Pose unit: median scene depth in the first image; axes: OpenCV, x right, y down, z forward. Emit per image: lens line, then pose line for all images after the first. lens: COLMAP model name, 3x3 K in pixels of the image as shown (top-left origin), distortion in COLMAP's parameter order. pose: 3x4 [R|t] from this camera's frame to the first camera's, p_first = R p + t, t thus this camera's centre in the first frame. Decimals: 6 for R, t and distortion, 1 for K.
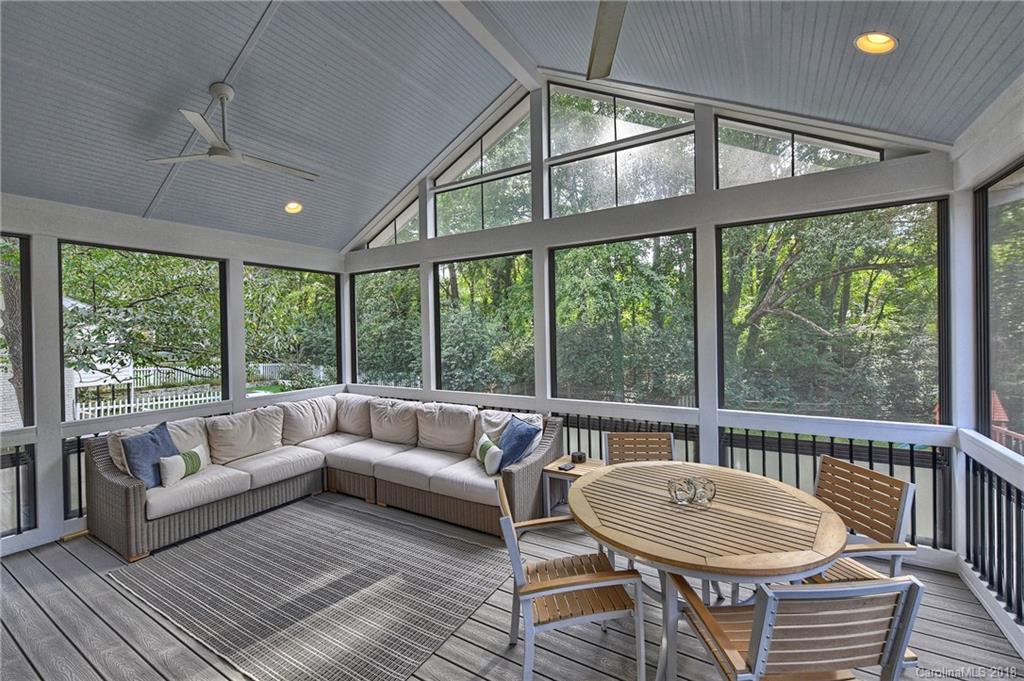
lens RADIAL K [[423.8, 0, 511.9], [0, 423.8, 336.0], [0, 0, 1]] dist [-0.014187, -0.000075]
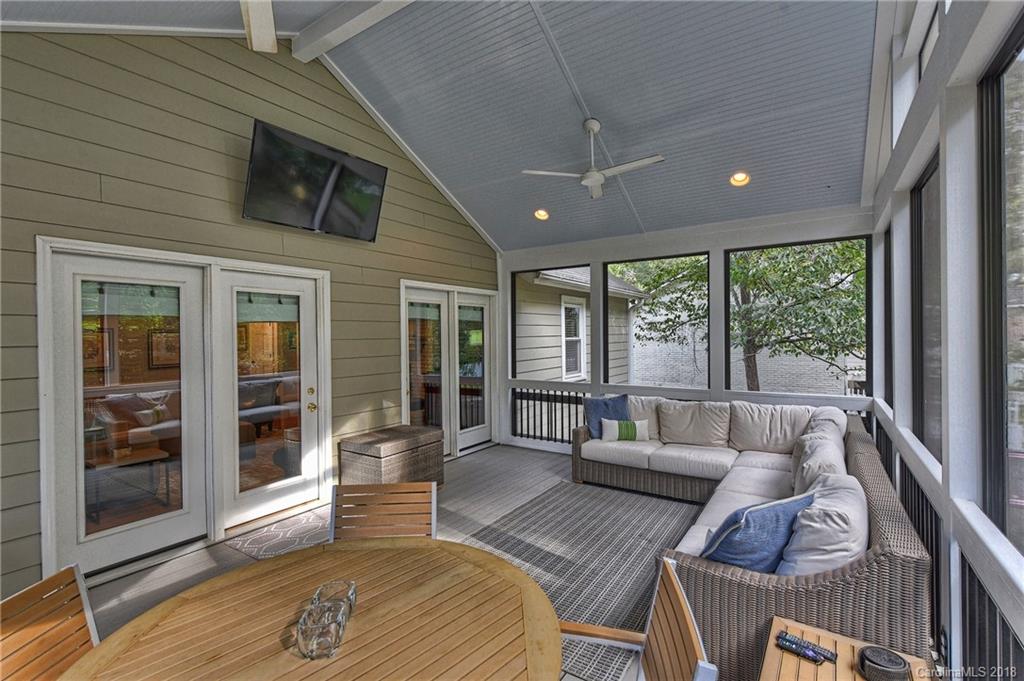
lens RADIAL K [[454.6, 0, 511.2], [0, 454.6, 337.2], [0, 0, 1]] dist [0.002421, -0.001388]
pose [[-0.056809, 0.027542, -0.998005, 0.606508], [0.003568, 0.999619, 0.027384, -0.008142], [0.998379, -0.002005, -0.056886, 0.779731]]
